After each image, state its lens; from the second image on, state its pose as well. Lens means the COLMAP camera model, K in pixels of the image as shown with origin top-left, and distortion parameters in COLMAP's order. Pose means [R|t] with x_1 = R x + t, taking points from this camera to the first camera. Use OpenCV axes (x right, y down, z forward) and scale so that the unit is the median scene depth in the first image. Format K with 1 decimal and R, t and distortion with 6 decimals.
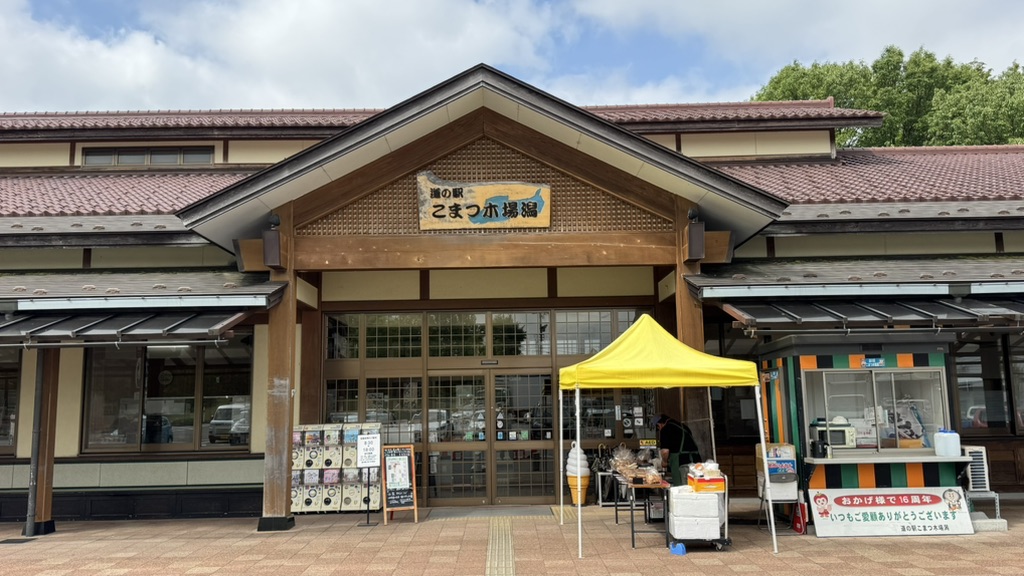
lens RADIAL K [[845.1, 0, 512.0], [0, 845.1, 288.0], [0, 0, 1]] dist [0.171560, -0.329799]
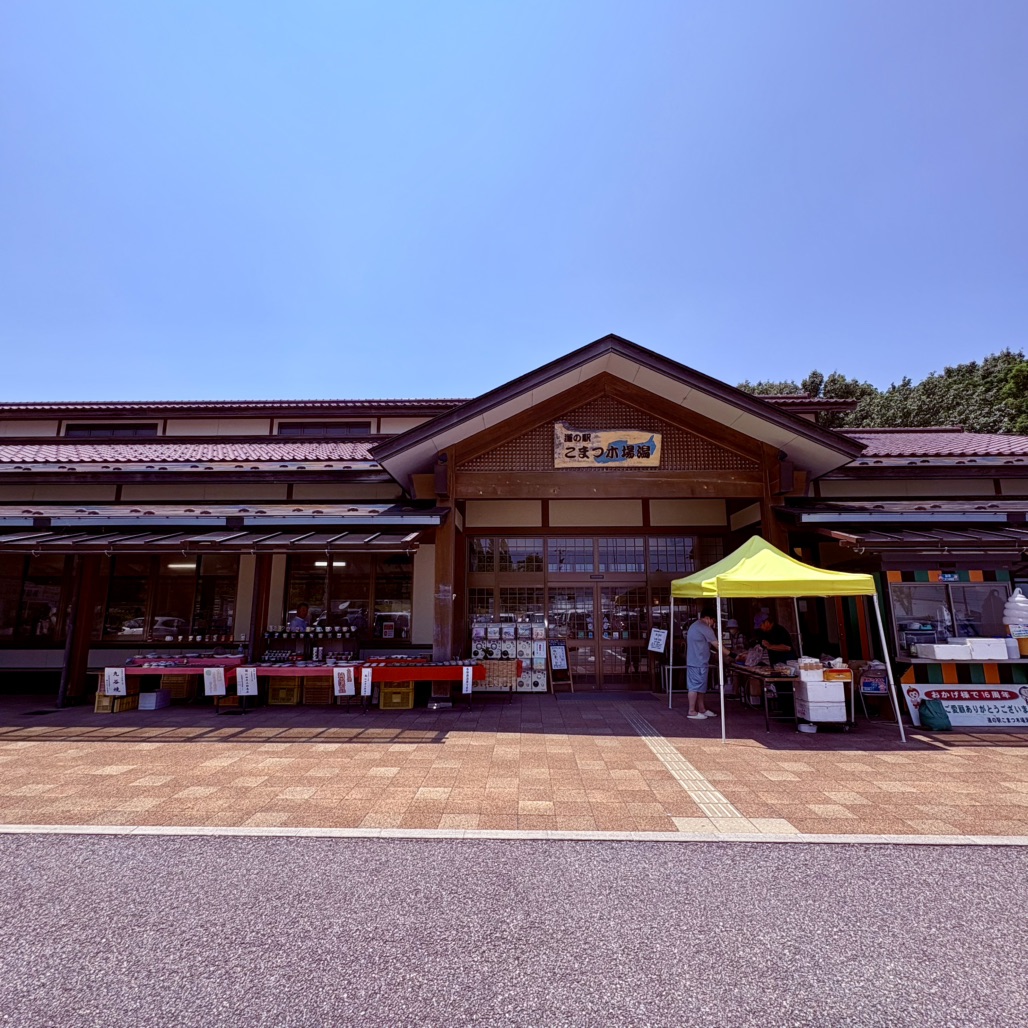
lens RADIAL K [[551.6, 0, 514.0], [0, 551.6, 514.0], [0, 0, 1]] dist [-0.001528, 0.000575]
pose [[0.999560, 0.012546, -0.026873, -0.146871], [-0.013682, 0.999003, -0.042506, 0.034937], [0.026313, 0.042855, 0.998735, 0.194835]]
